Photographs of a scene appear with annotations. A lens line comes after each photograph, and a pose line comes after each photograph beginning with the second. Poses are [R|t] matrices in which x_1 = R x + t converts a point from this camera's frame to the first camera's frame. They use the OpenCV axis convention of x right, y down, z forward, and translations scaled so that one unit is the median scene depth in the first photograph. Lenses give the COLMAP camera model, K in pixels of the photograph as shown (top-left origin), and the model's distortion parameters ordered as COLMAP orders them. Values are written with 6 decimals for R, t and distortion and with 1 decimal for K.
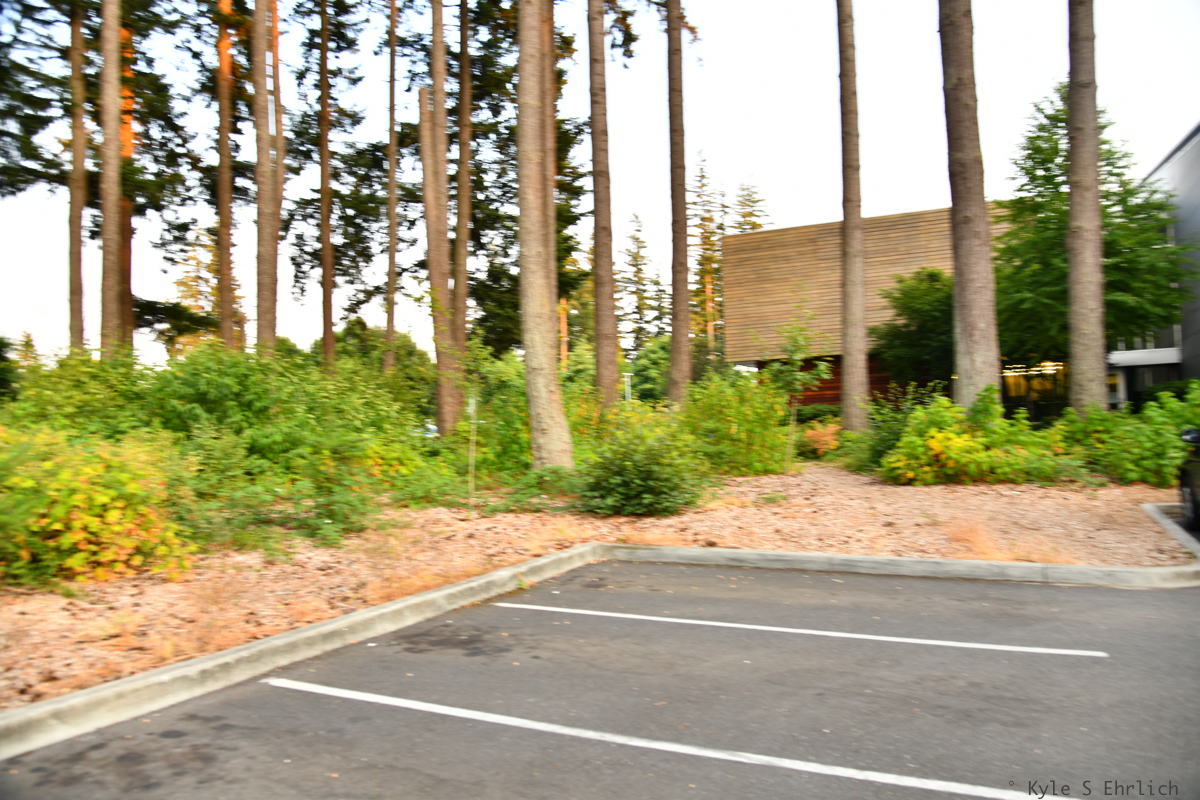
lens RADIAL K [[899.8, 0, 606.1], [0, 899.8, 404.6], [0, 0, 1]] dist [-0.054858, 0.015149]
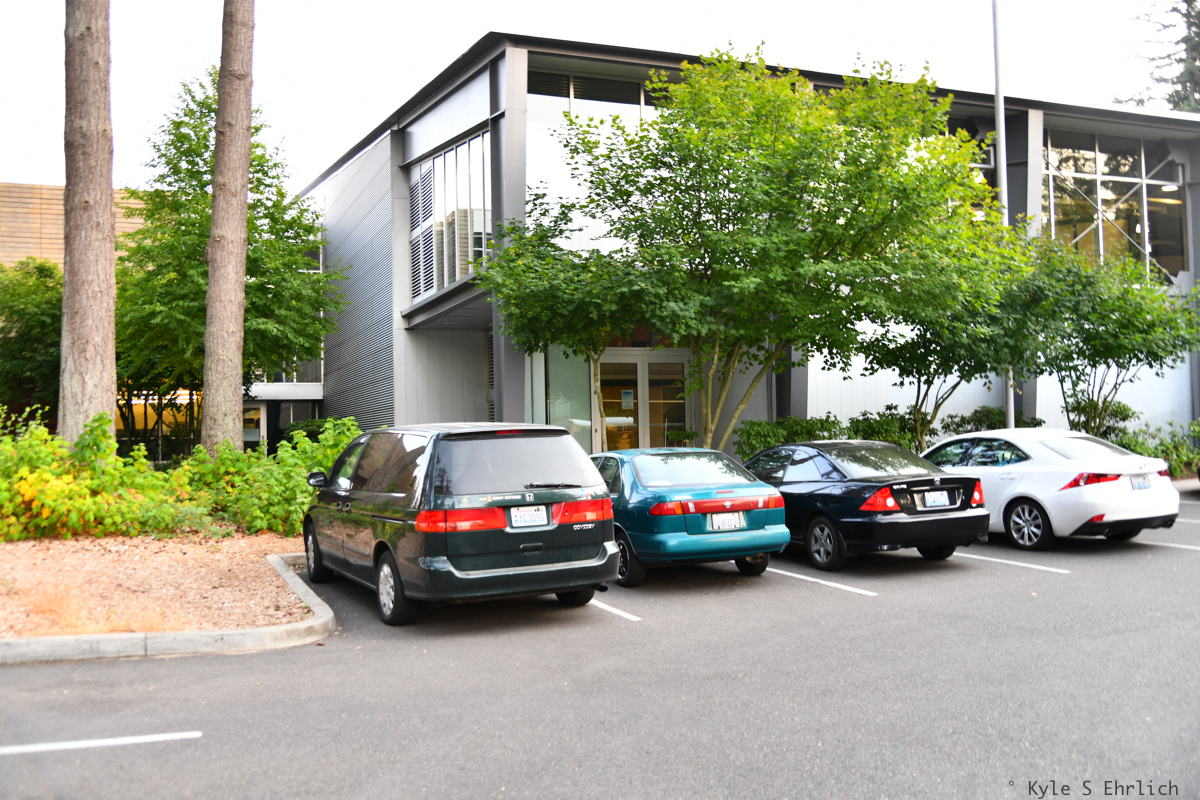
lens RADIAL K [[1109.2, 0, 601.7], [0, 1109.2, 403.9], [0, 0, 1]] dist [-0.033292, 0.024095]
pose [[0.681691, 0.053900, 0.729652, 0.011341], [-0.031234, 0.998517, -0.044579, -0.000919], [-0.730973, 0.007599, 0.682364, -0.007742]]
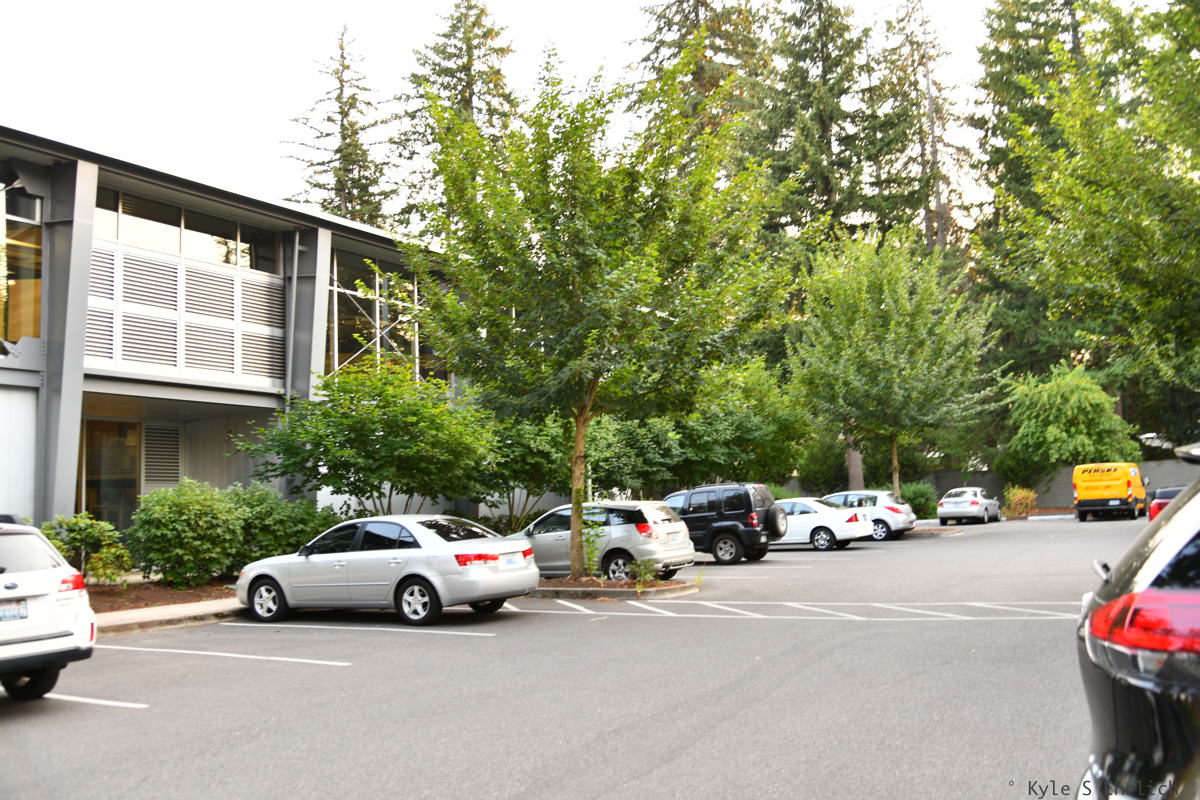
lens RADIAL K [[1089.9, 0, 605.4], [0, 1089.9, 400.9], [0, 0, 1]] dist [-0.043451, 0.019028]
pose [[0.113462, 0.151108, 0.981984, 0.785739], [-0.001432, 0.988390, -0.151929, -0.055080], [-0.993541, 0.015832, 0.112361, -0.321088]]
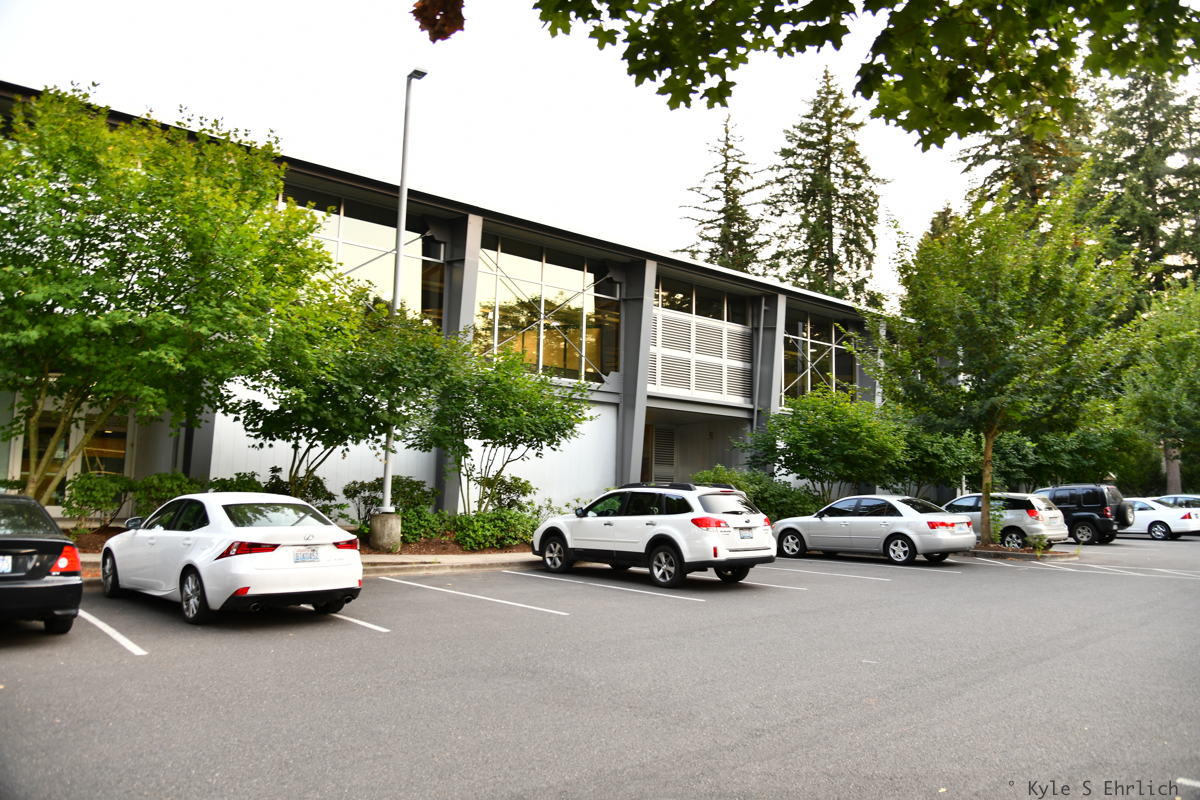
lens RADIAL K [[915.3, 0, 605.5], [0, 915.3, 404.1], [0, 0, 1]] dist [-0.049960, 0.013213]
pose [[0.413933, 0.154574, 0.897087, 0.393412], [-0.070914, 0.987958, -0.137511, -0.023137], [-0.907541, -0.006696, 0.419911, -0.204566]]
